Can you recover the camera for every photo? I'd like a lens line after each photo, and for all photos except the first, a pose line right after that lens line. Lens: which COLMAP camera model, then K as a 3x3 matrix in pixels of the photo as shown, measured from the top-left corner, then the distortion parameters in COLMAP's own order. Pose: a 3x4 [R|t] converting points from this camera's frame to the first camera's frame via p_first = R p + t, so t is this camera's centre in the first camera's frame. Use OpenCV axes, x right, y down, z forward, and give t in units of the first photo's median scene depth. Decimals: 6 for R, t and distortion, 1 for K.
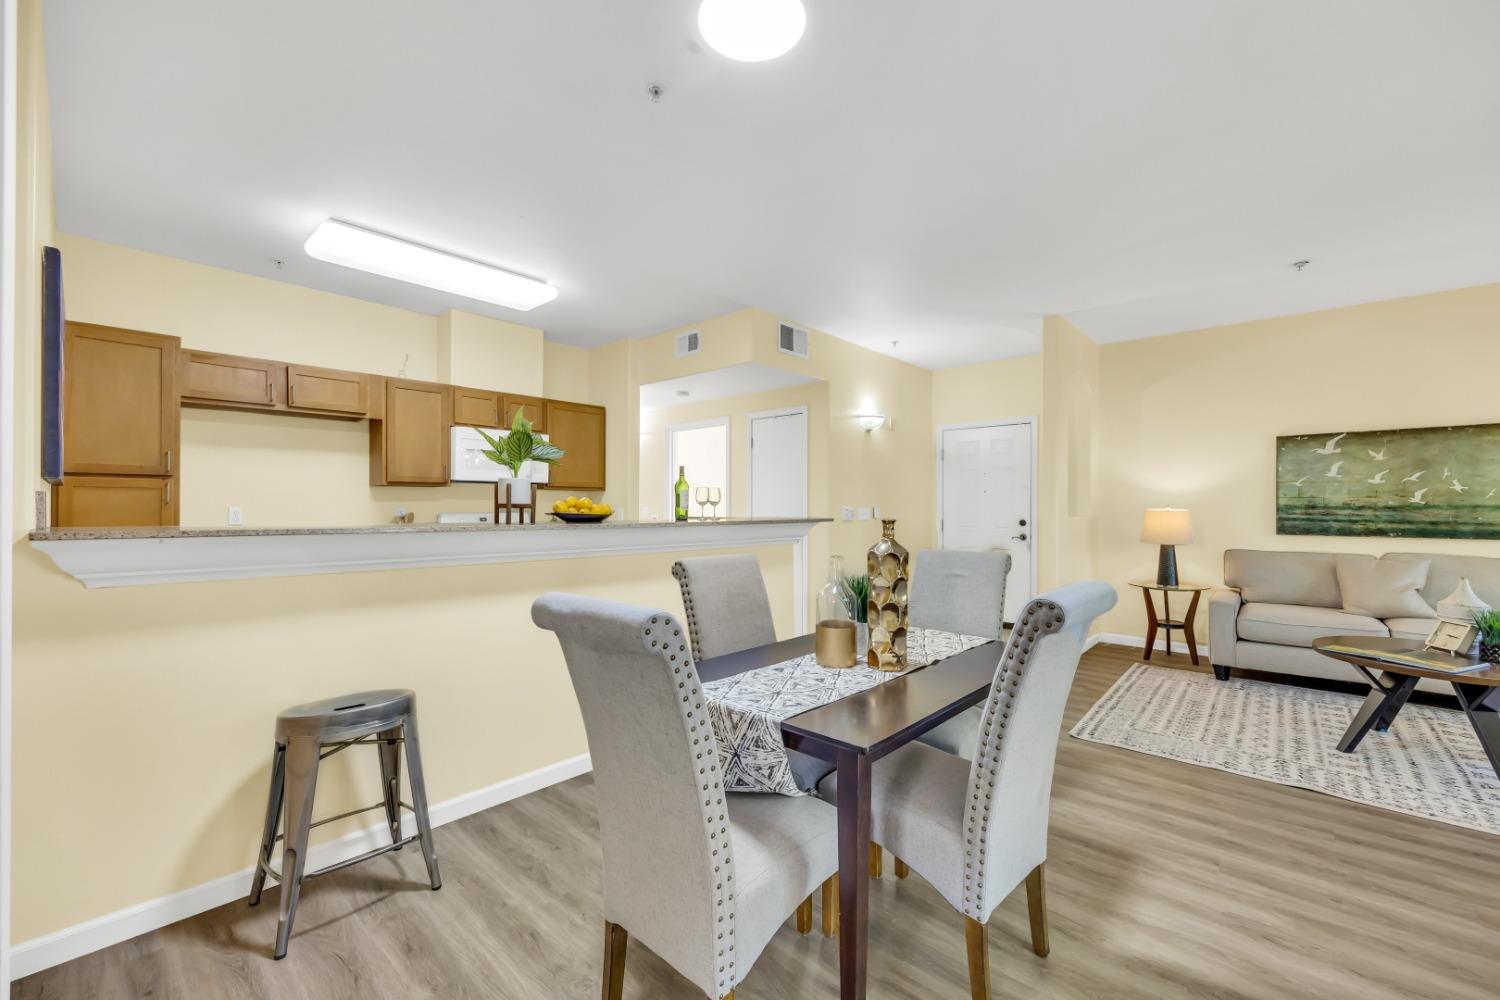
lens RADIAL K [[620.1, 0, 784.2], [0, 620.1, 504.0], [0, 0, 1]] dist [-0.000632, -0.000134]
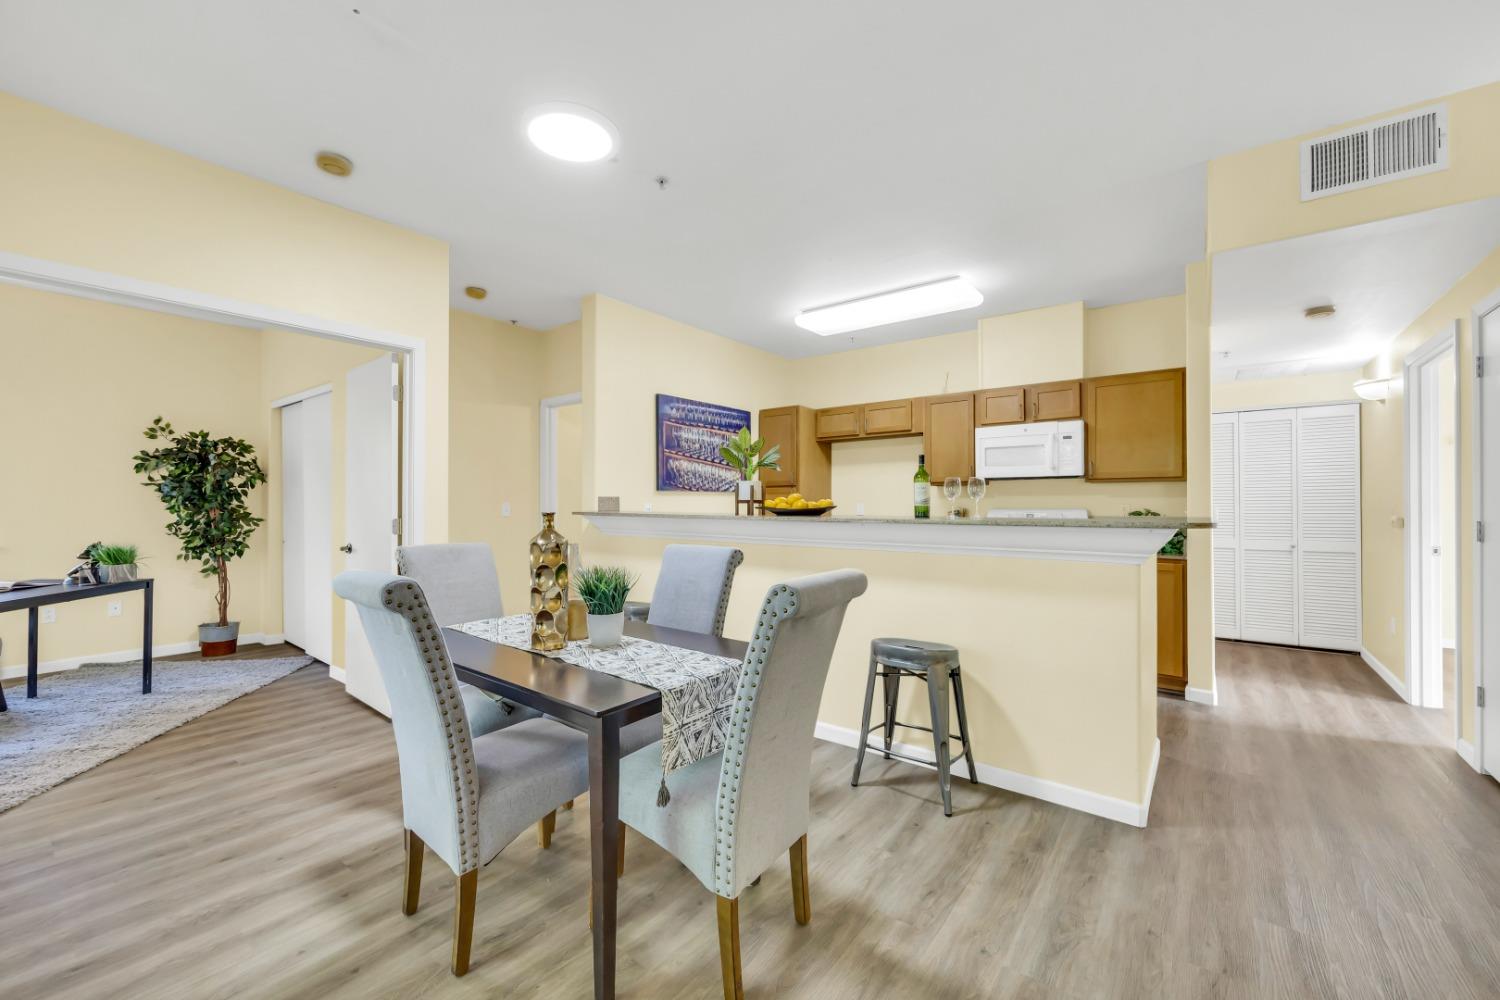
lens RADIAL K [[655.1, 0, 739.0], [0, 655.1, 501.5], [0, 0, 1]] dist [-0.002253, -0.000268]
pose [[0.011228, -0.005860, -0.999920, 0.525761], [0.005191, 0.999970, -0.005802, 0.005947], [0.999923, -0.005125, 0.011258, 0.529190]]
